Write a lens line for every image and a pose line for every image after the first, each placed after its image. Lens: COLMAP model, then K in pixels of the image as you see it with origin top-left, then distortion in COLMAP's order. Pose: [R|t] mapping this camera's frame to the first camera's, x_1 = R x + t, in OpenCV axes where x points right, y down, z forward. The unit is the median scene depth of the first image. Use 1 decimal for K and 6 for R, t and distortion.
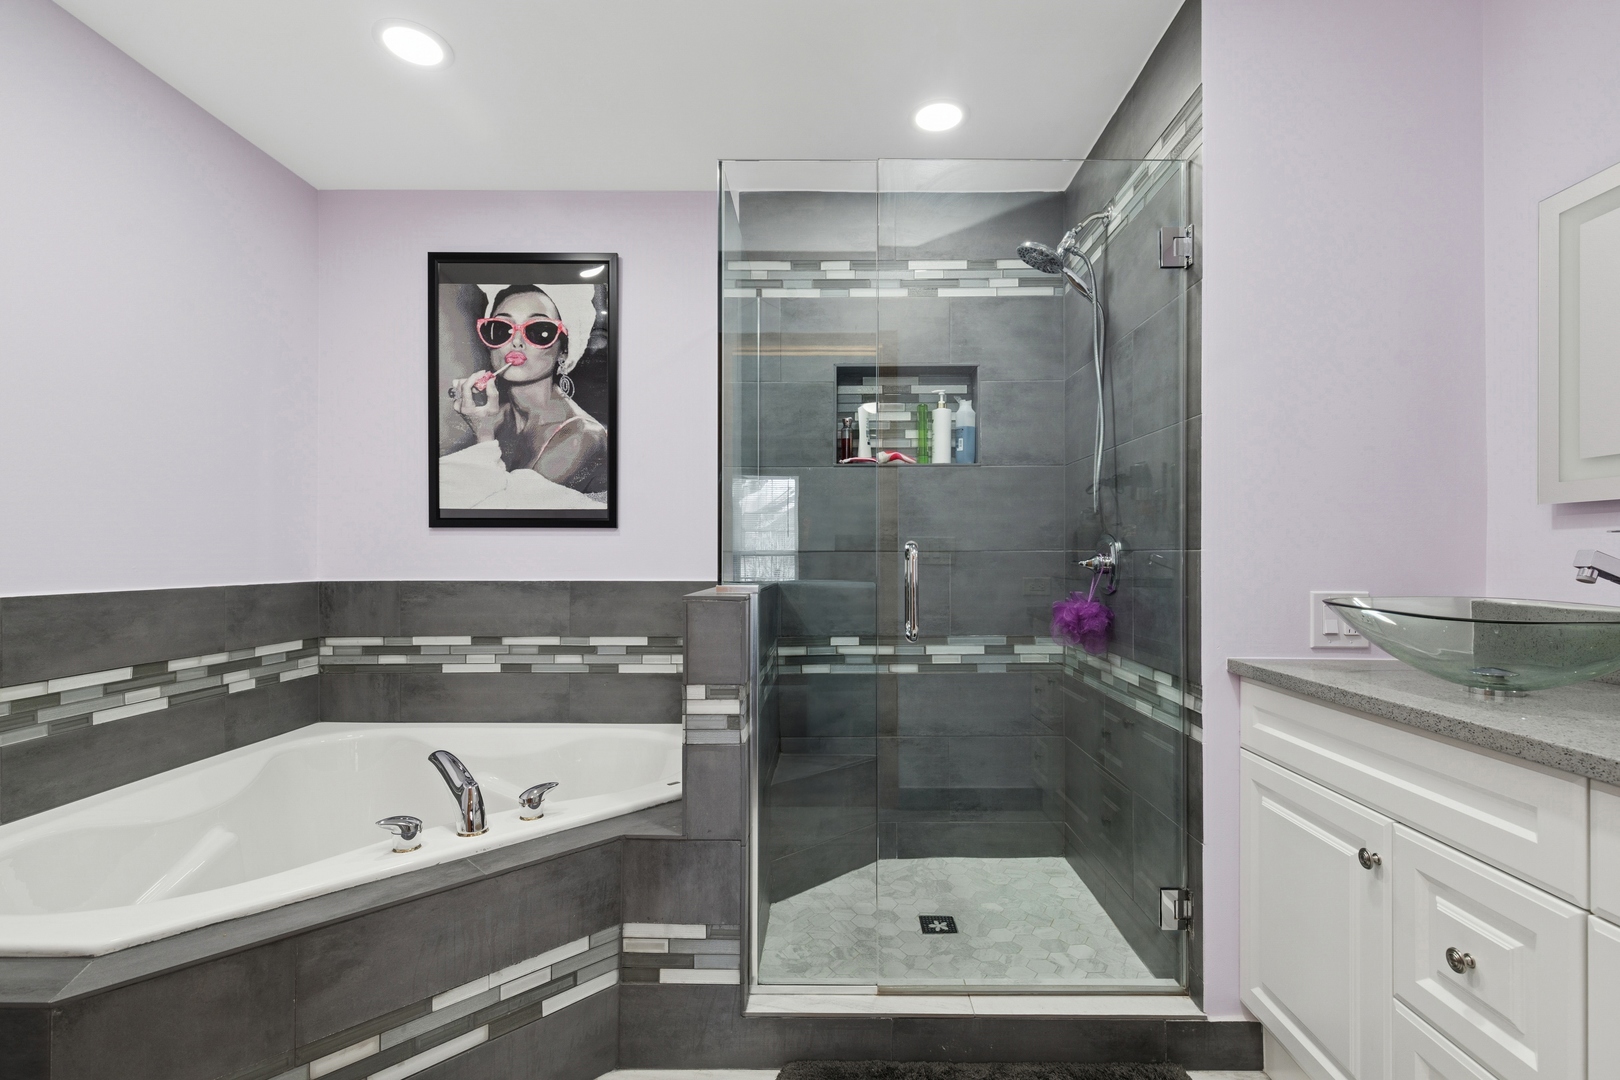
lens RADIAL K [[740.7, 0, 815.8], [0, 740.7, 547.1], [0, 0, 1]] dist [0.000878, -0.000023]
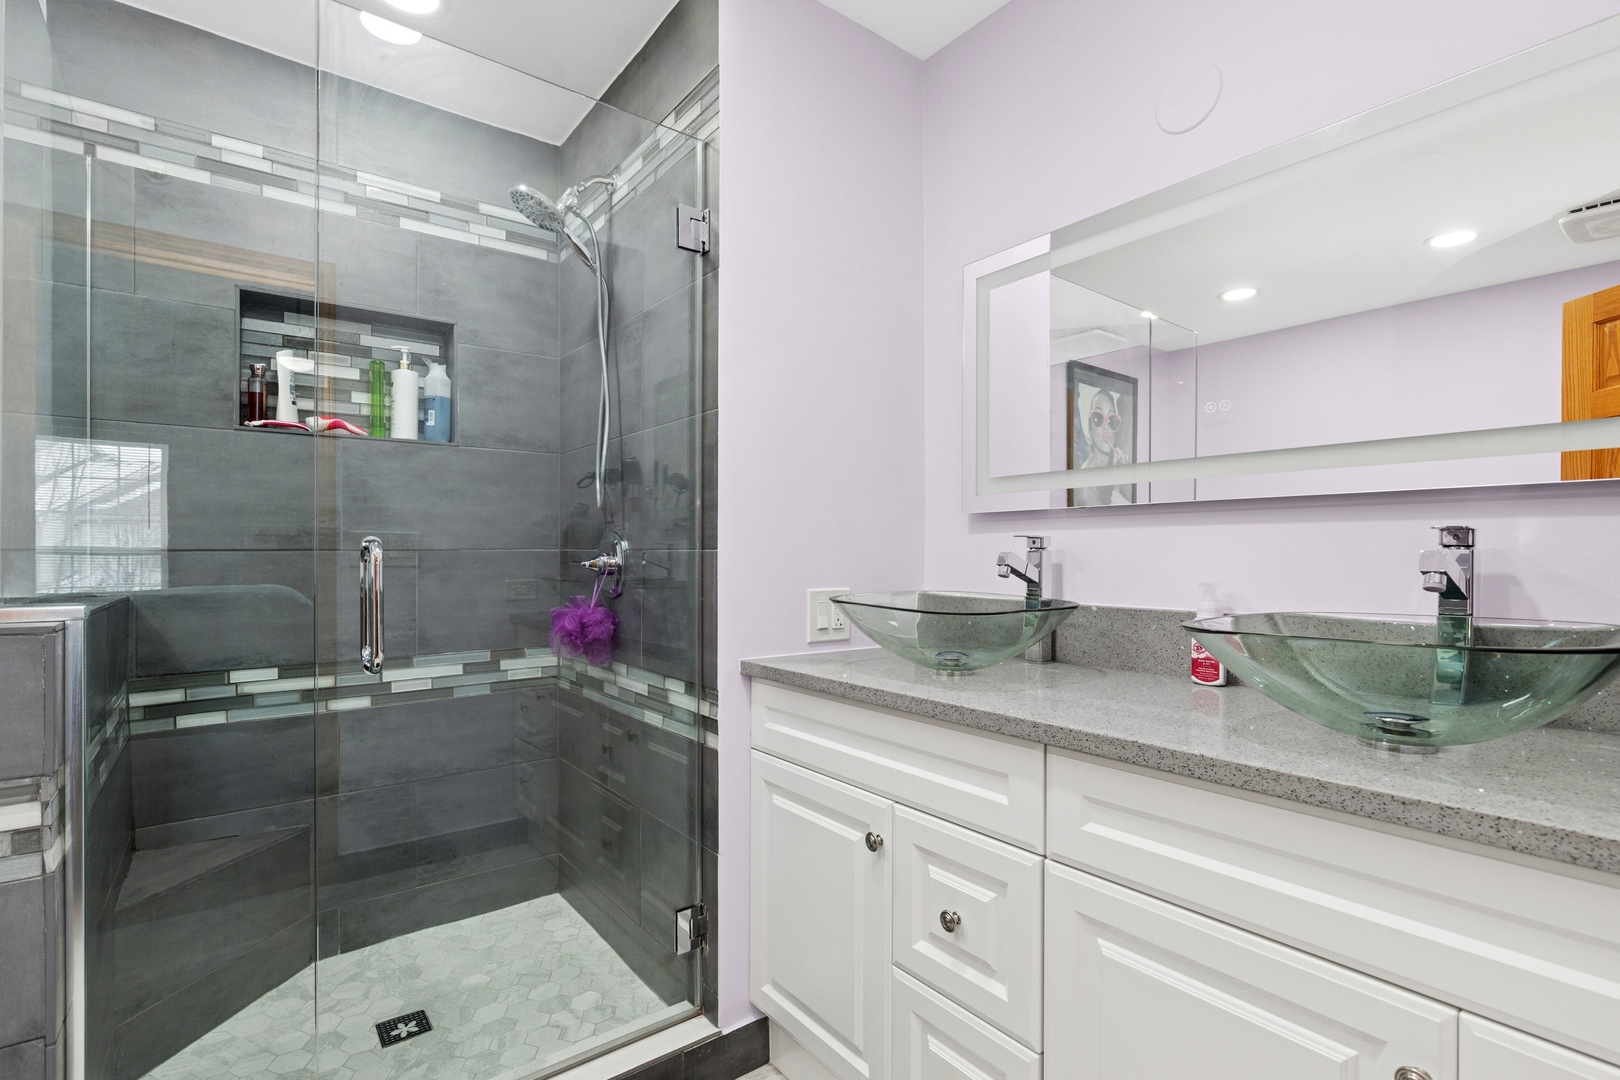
lens RADIAL K [[754.7, 0, 807.3], [0, 754.7, 552.2], [0, 0, 1]] dist [-0.001946, -0.001116]
pose [[0.777040, -0.000163, 0.629452, -0.004626], [-0.005777, 0.999956, 0.007390, -0.000699], [-0.629425, -0.009379, 0.777004, 0.129935]]
